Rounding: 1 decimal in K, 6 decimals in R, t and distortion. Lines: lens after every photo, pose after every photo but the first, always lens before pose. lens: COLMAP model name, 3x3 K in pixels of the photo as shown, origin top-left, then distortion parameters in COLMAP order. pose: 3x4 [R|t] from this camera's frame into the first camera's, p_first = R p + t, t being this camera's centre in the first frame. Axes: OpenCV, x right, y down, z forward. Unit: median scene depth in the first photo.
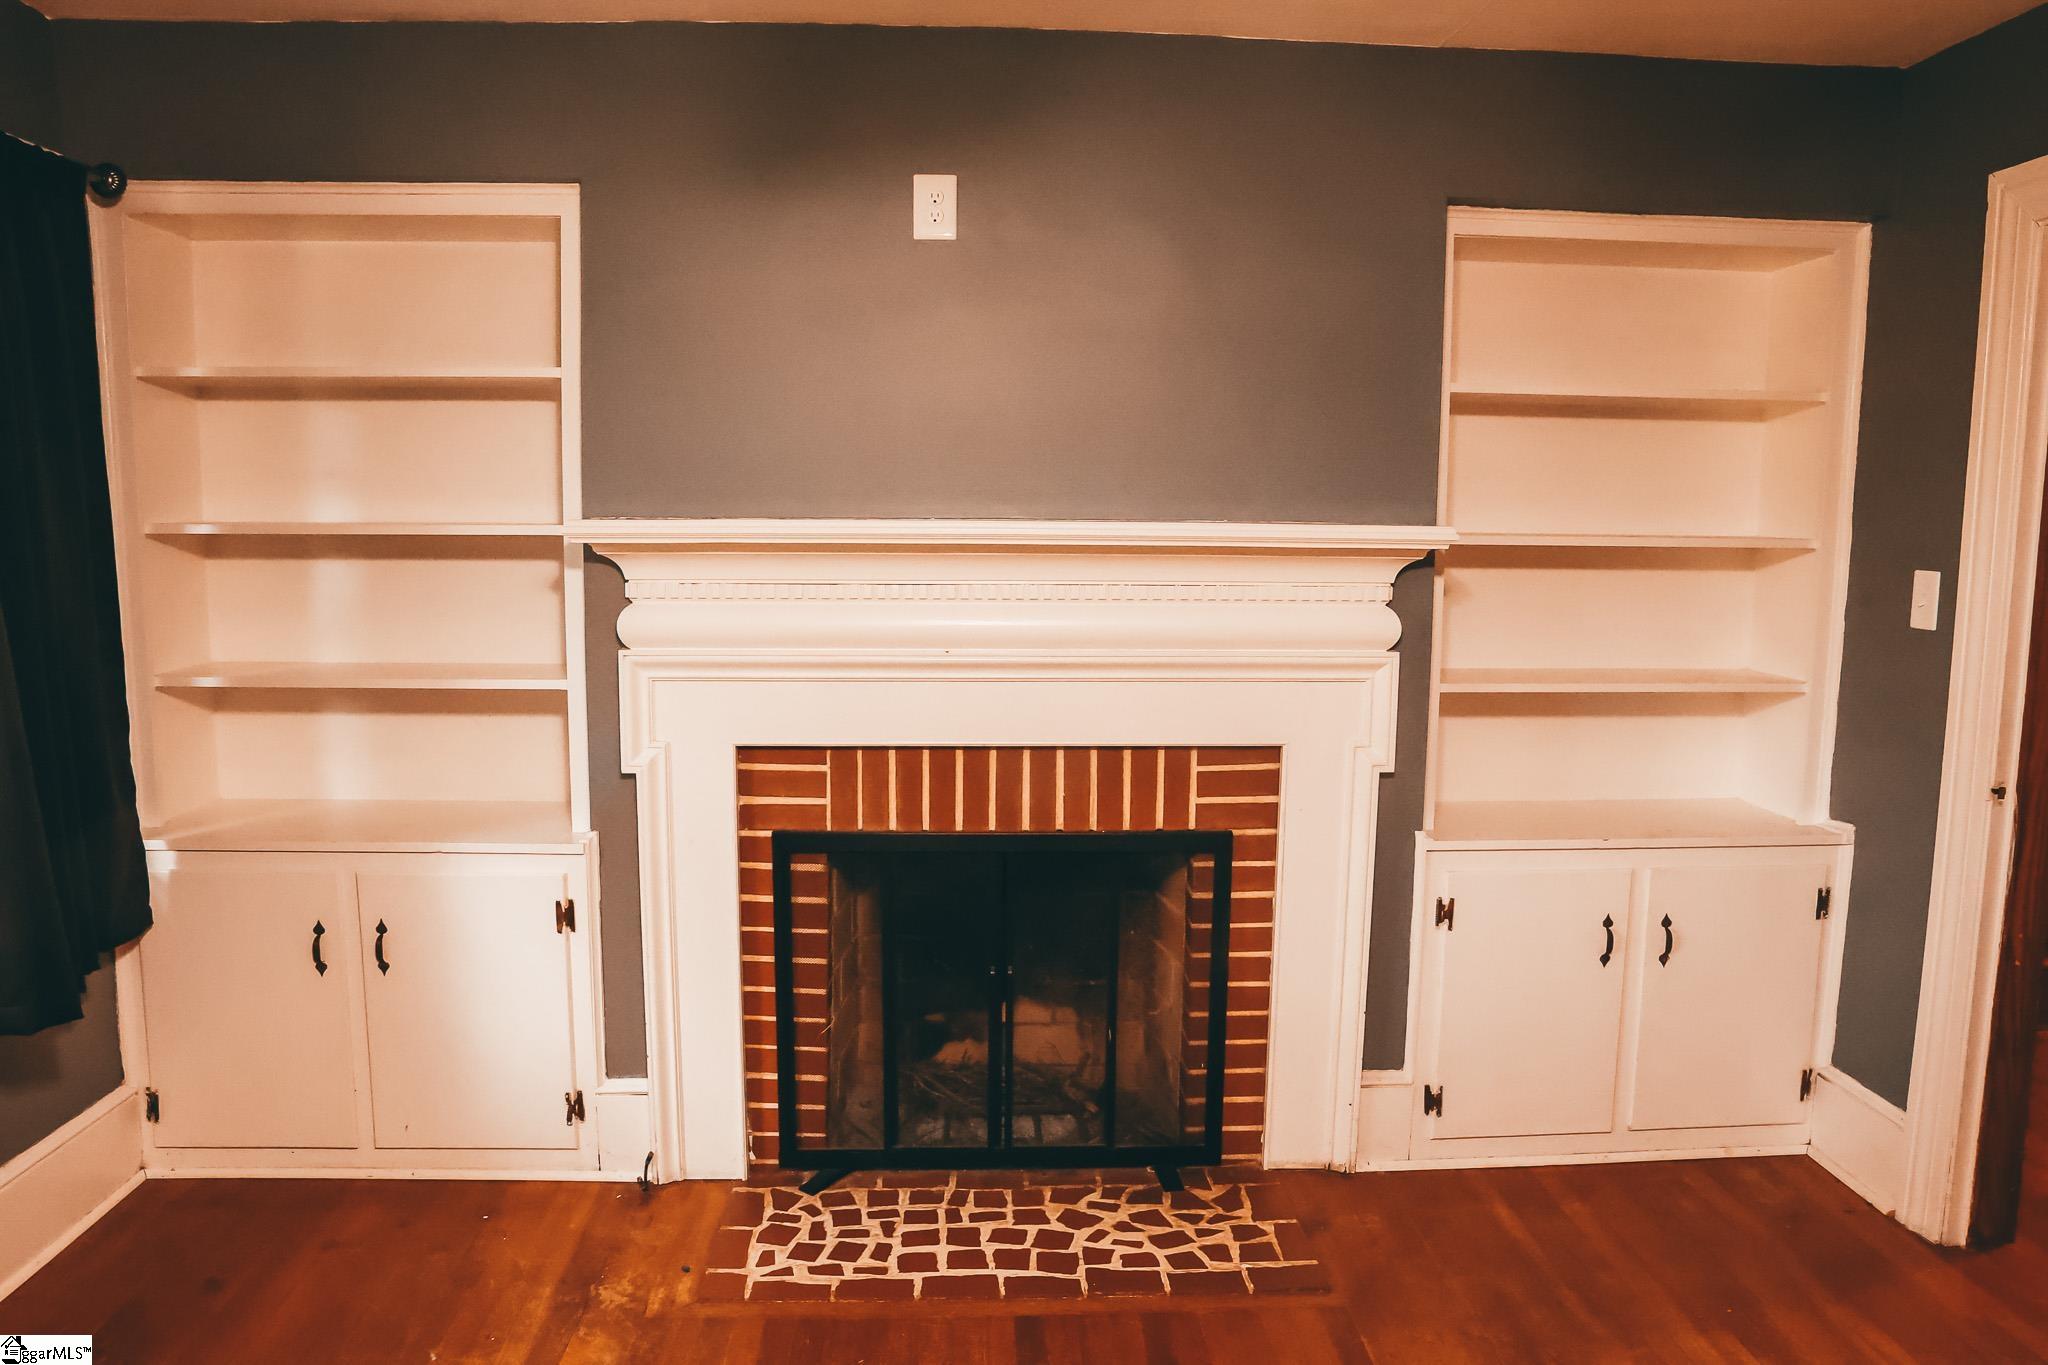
lens RADIAL K [[1397.2, 0, 1031.4], [0, 1397.2, 677.0], [0, 0, 1]] dist [-0.135808, 0.101405]
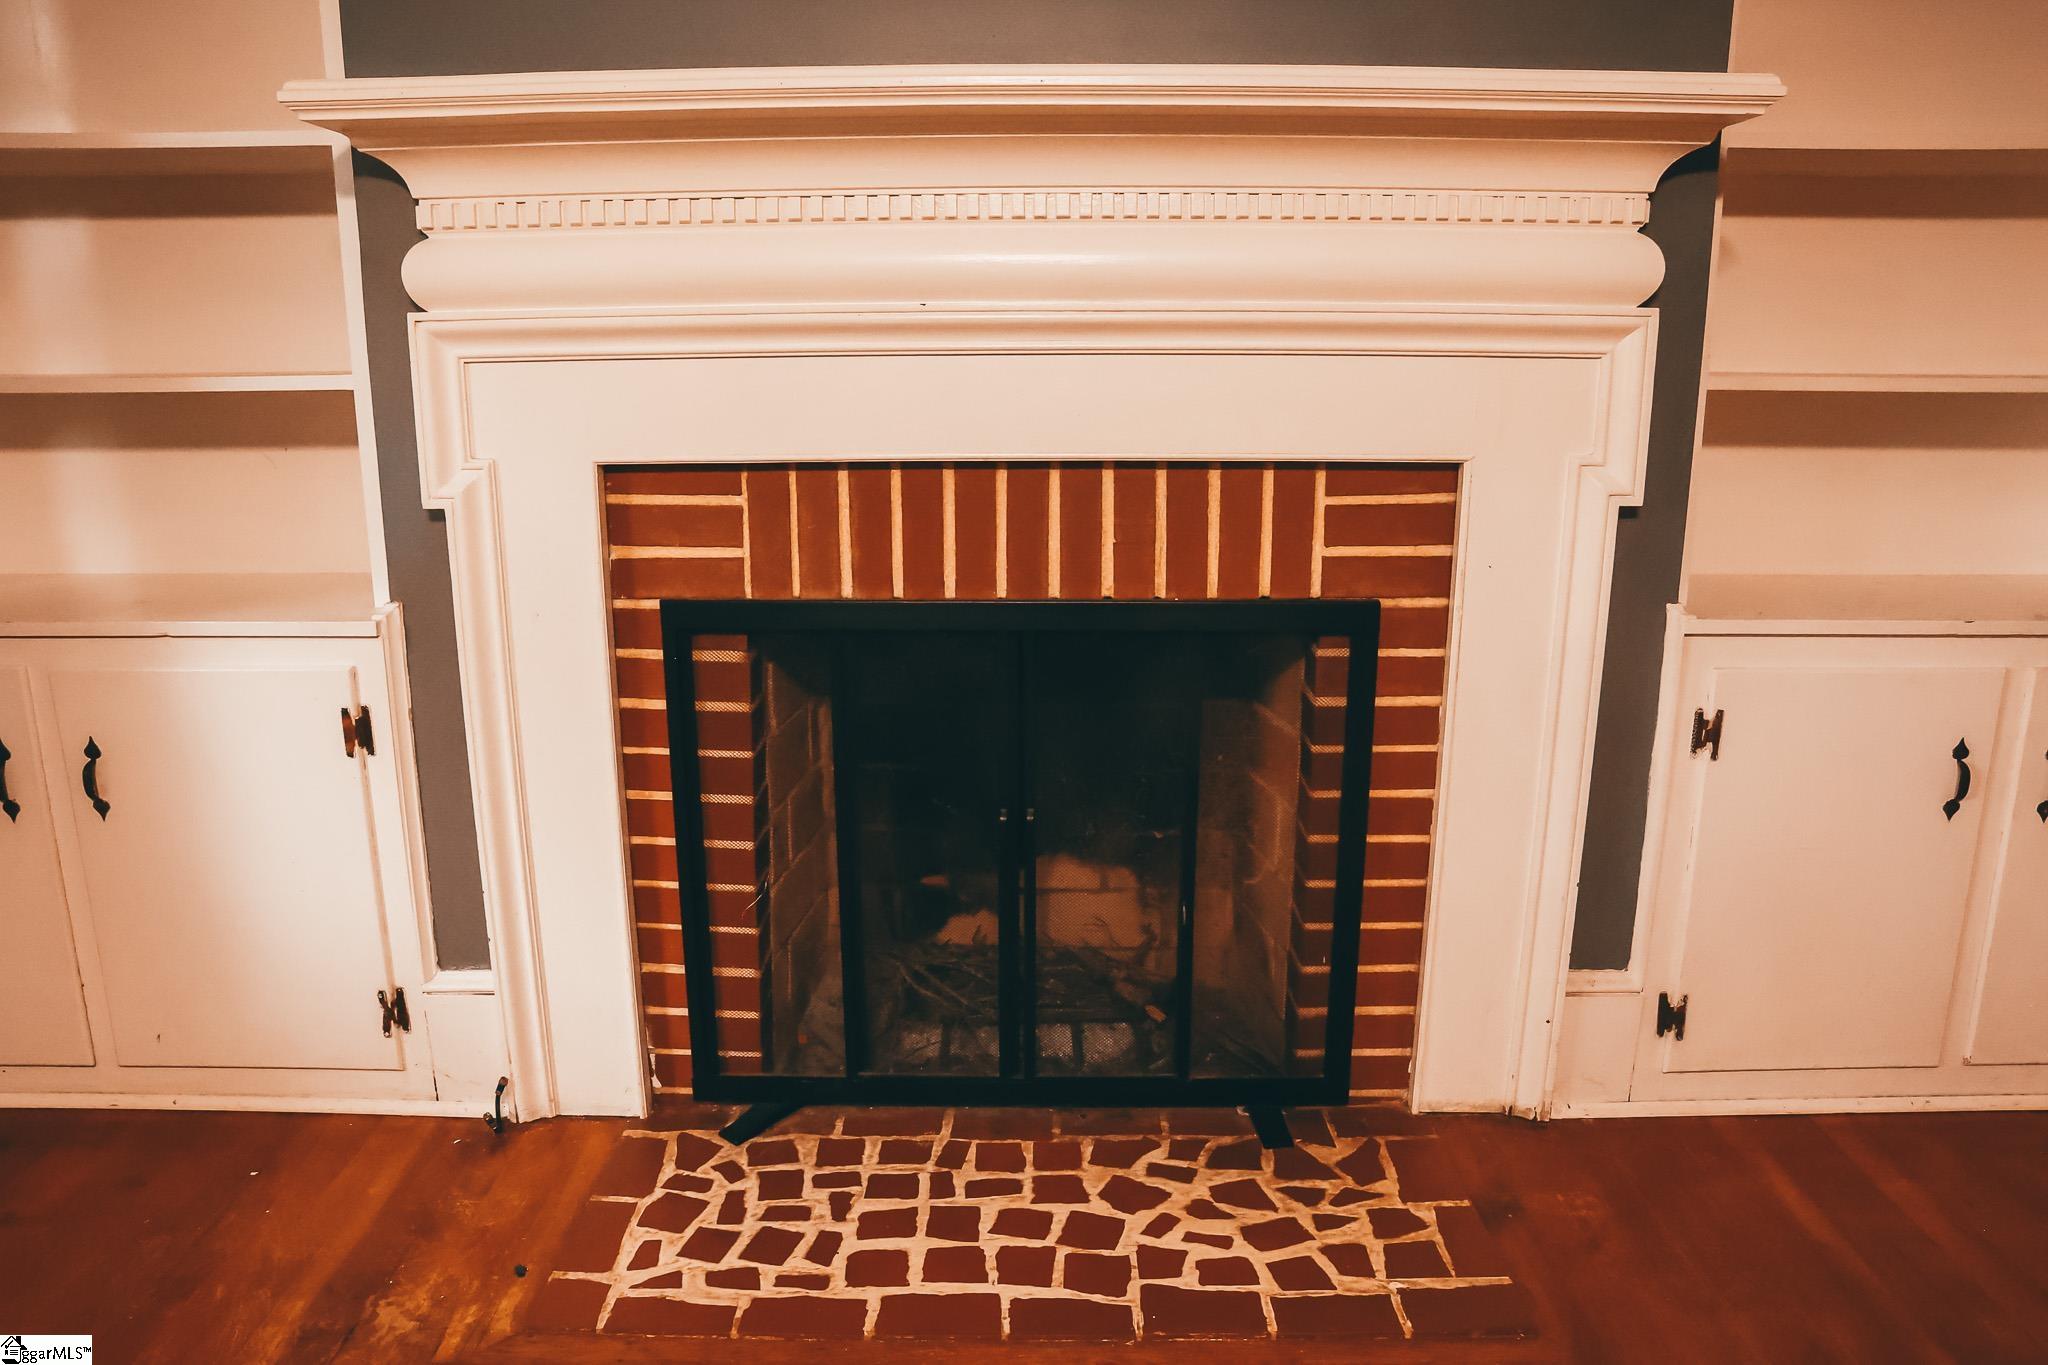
lens RADIAL K [[1397.2, 0, 1031.4], [0, 1397.2, 677.0], [0, 0, 1]] dist [-0.135808, 0.101405]
pose [[0.998511, 0.002288, -0.054508, 0.020600], [0.003756, 0.993865, 0.110535, 0.075939], [0.054427, -0.110575, 0.992376, 0.364626]]
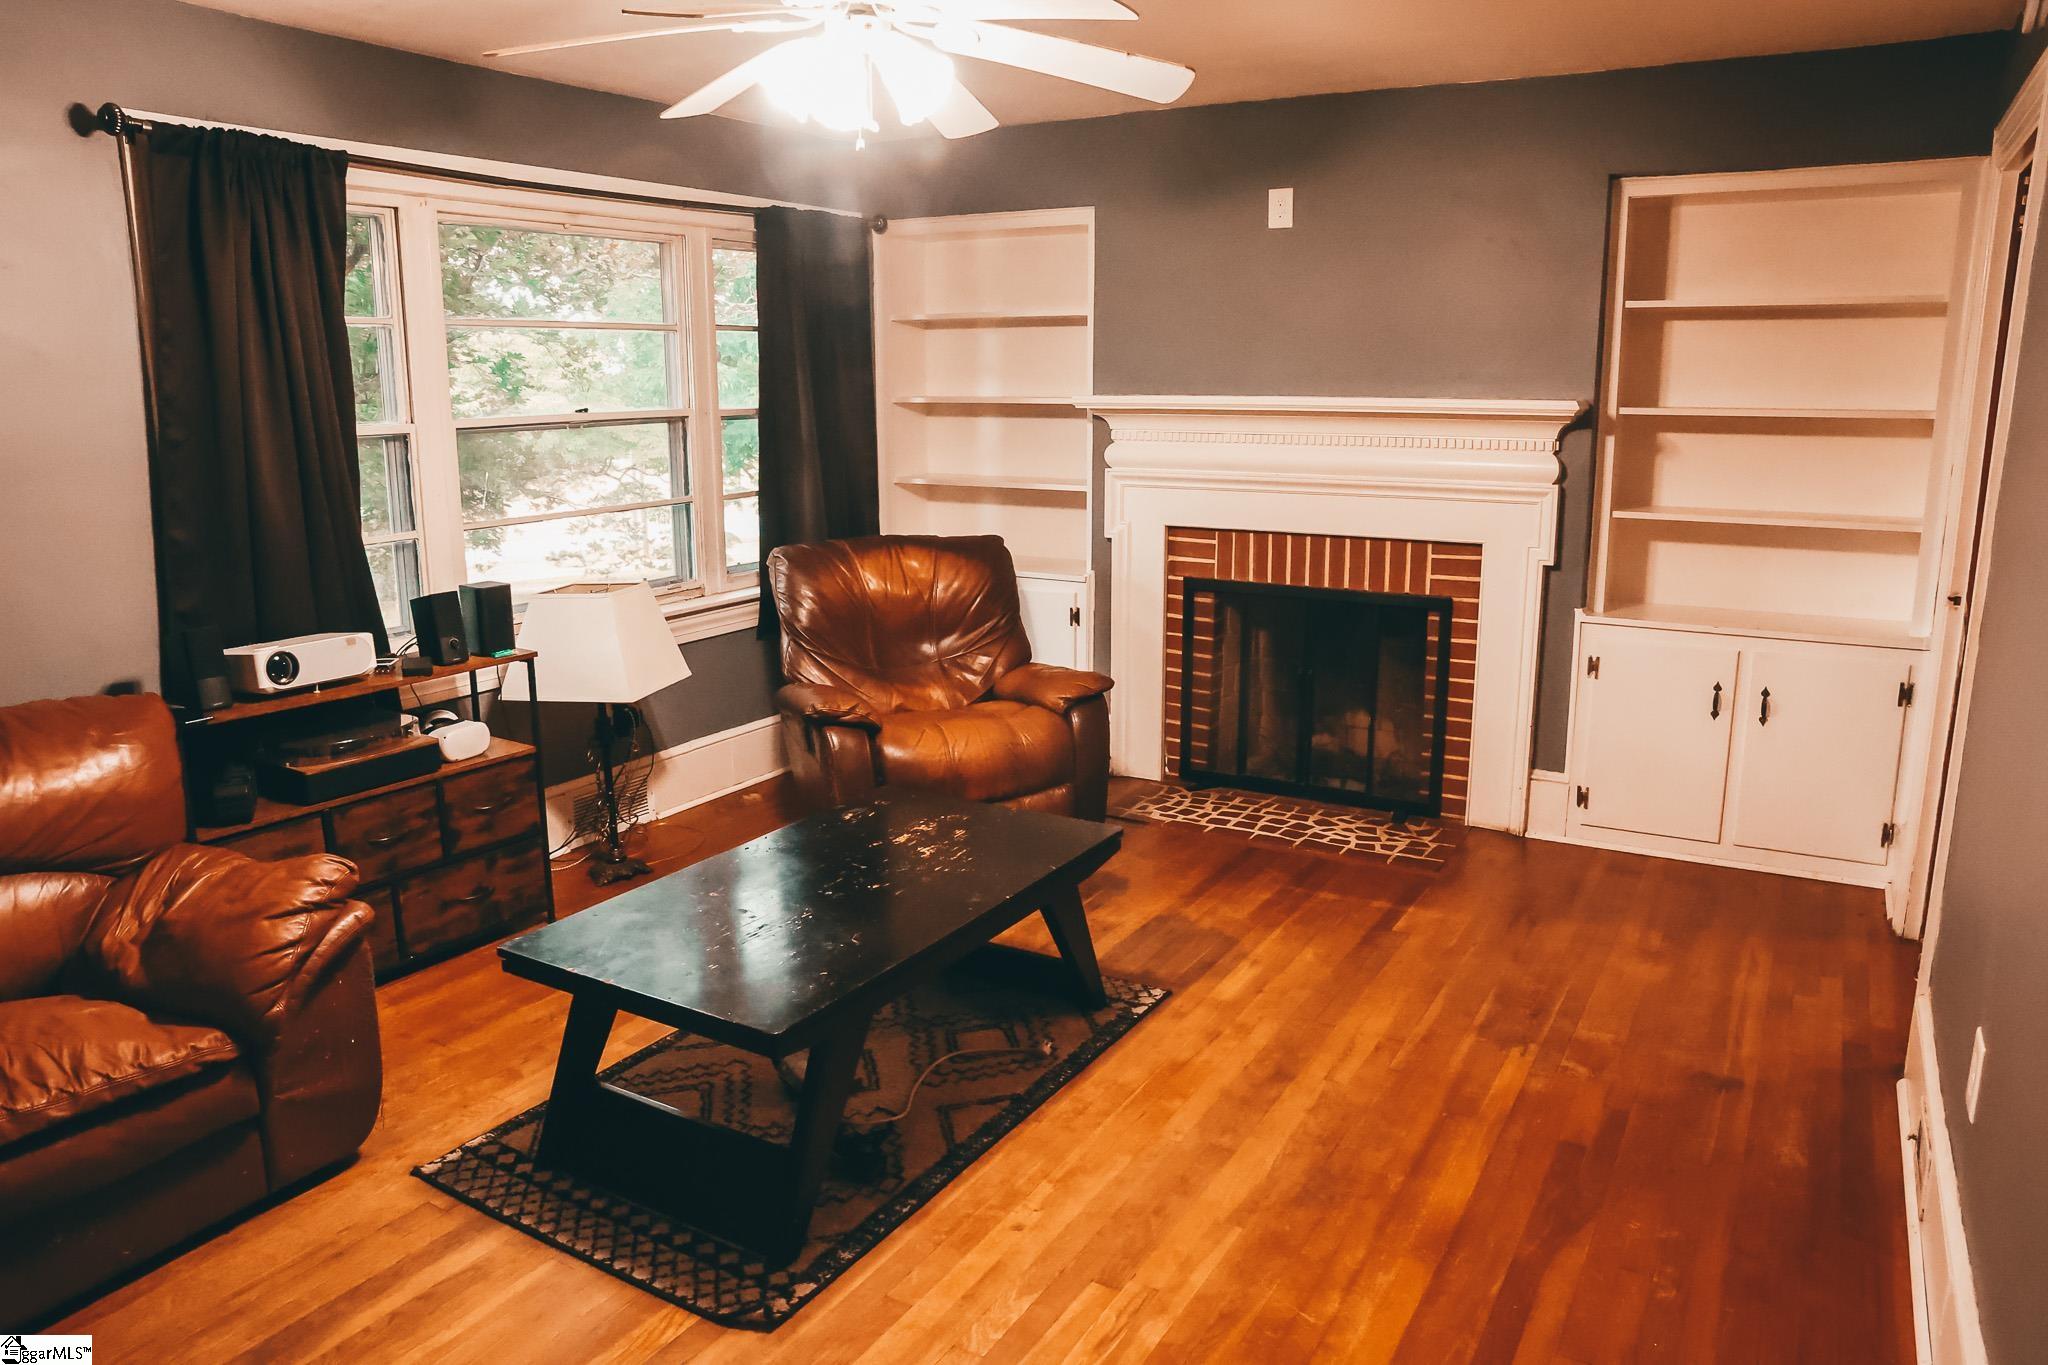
lens RADIAL K [[1397.2, 0, 1031.4], [0, 1397.2, 677.0], [0, 0, 1]] dist [-0.135808, 0.101405]
pose [[0.836585, 0.102159, -0.538227, 0.599103], [-0.055440, 0.993203, 0.102345, 0.067410], [0.545025, -0.055781, 0.836562, -0.561304]]
